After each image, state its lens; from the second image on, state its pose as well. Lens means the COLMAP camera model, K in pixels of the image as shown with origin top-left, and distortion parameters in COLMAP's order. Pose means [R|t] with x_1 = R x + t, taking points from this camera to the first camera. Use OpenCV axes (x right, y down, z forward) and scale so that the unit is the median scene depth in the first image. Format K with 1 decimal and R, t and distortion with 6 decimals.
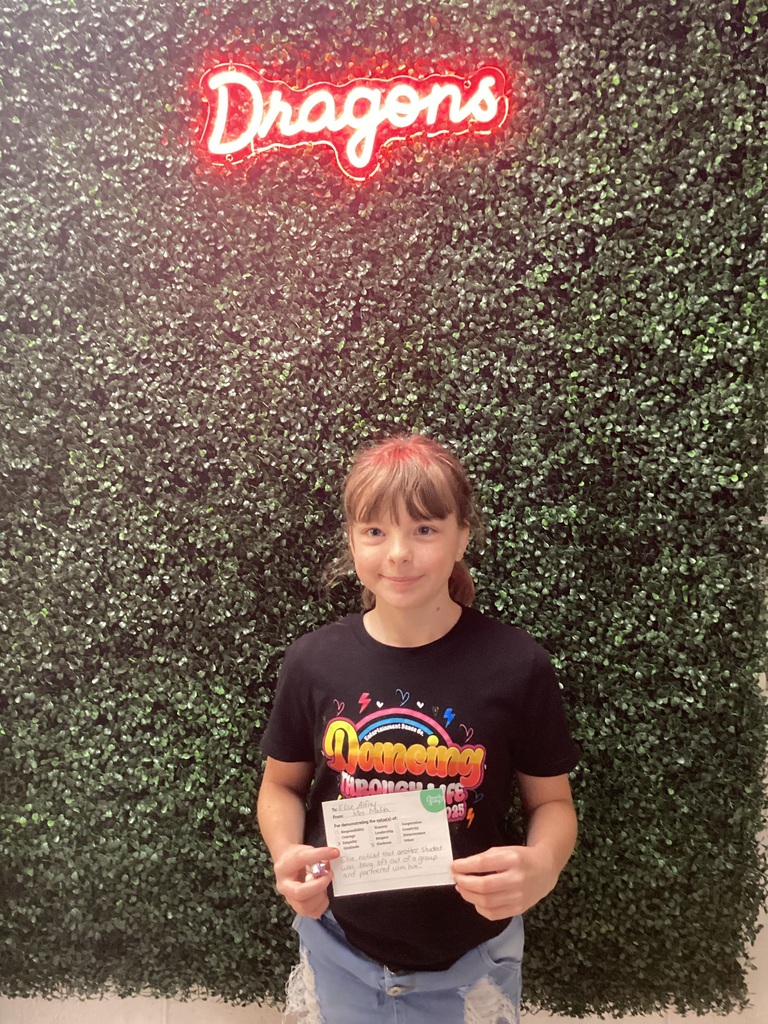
lens RADIAL K [[918.0, 0, 378.0], [0, 918.0, 507.5], [0, 0, 1]] dist [0.102336, -0.204191]
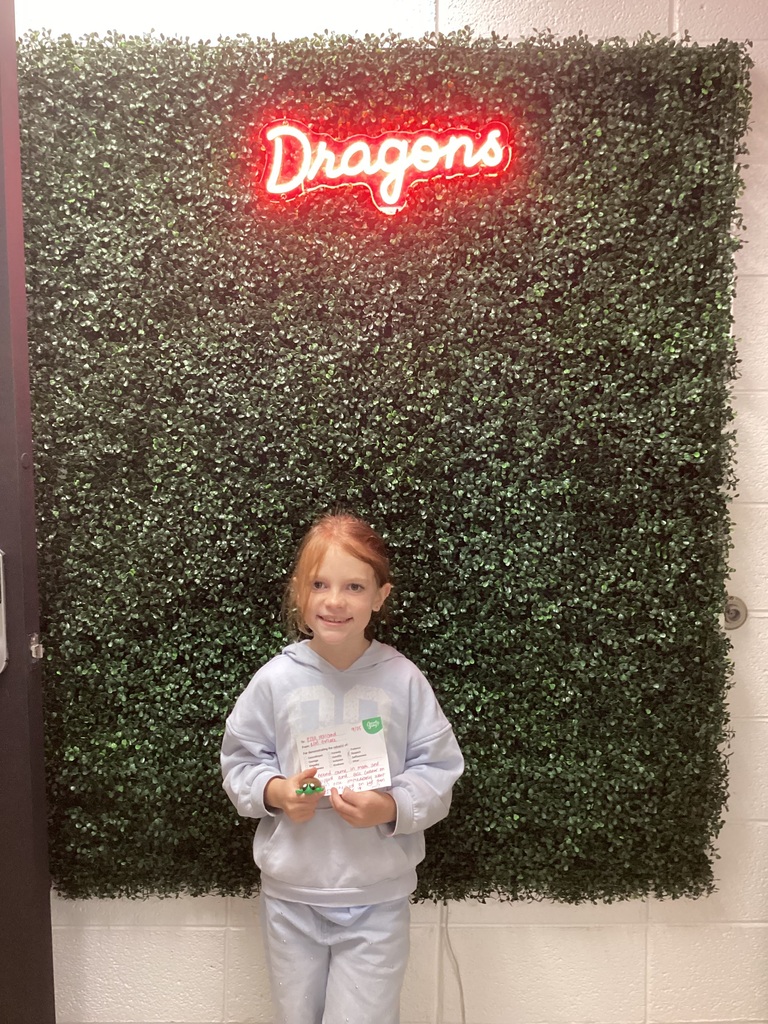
lens RADIAL K [[925.9, 0, 382.6], [0, 925.9, 504.6], [0, 0, 1]] dist [0.119445, -0.264177]
pose [[0.999646, -0.011324, 0.024056, -0.063146], [0.011179, 0.999919, 0.006118, 0.022052], [-0.024123, -0.005847, 0.999692, -0.230549]]
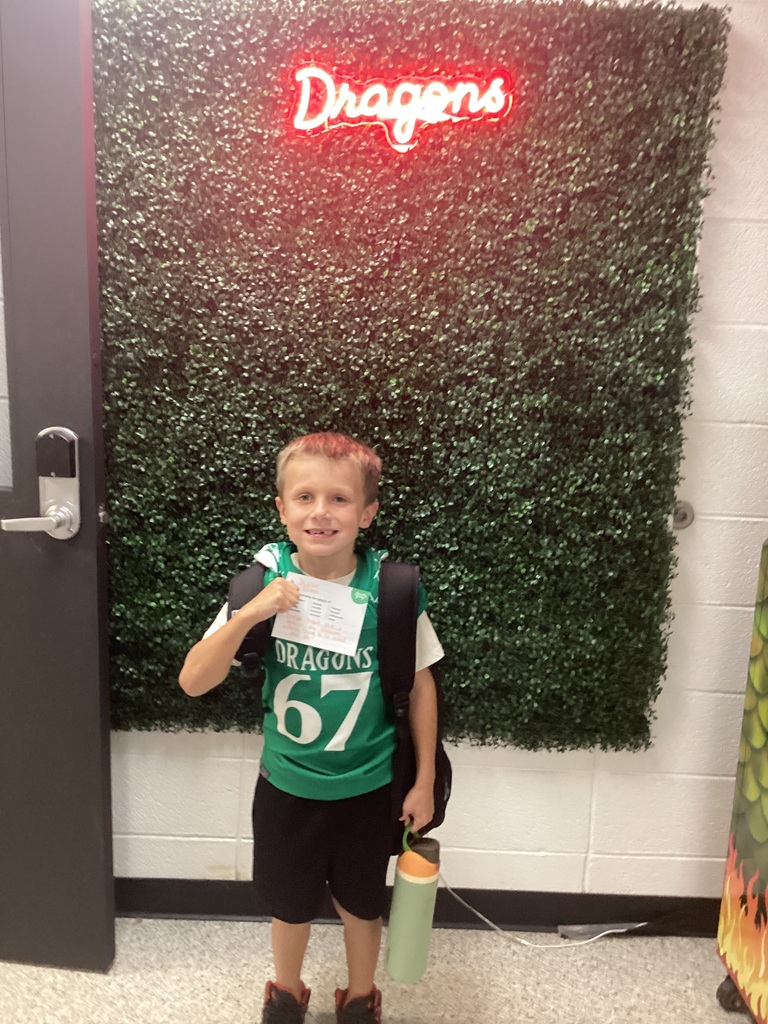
lens RADIAL K [[899.8, 0, 387.7], [0, 899.8, 513.9], [0, 0, 1]] dist [0.106941, -0.210255]
pose [[0.999506, 0.026706, 0.016577, -0.049402], [-0.028303, 0.994065, 0.105040, 0.041979], [-0.013673, -0.105458, 0.994330, -0.403645]]
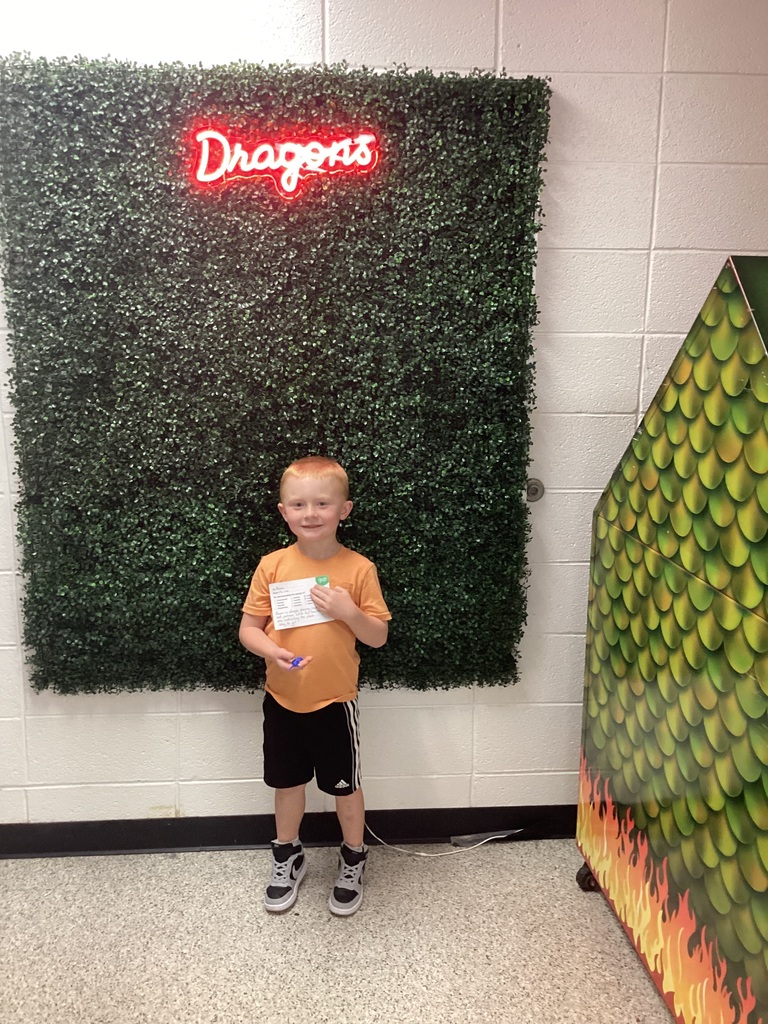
lens RADIAL K [[925.9, 0, 382.6], [0, 925.9, 504.6], [0, 0, 1]] dist [0.119445, -0.264177]
pose [[0.995398, -0.016250, 0.094439, -0.020637], [0.004078, 0.991808, 0.127676, -0.021568], [-0.095740, -0.126703, 0.987310, -0.734567]]
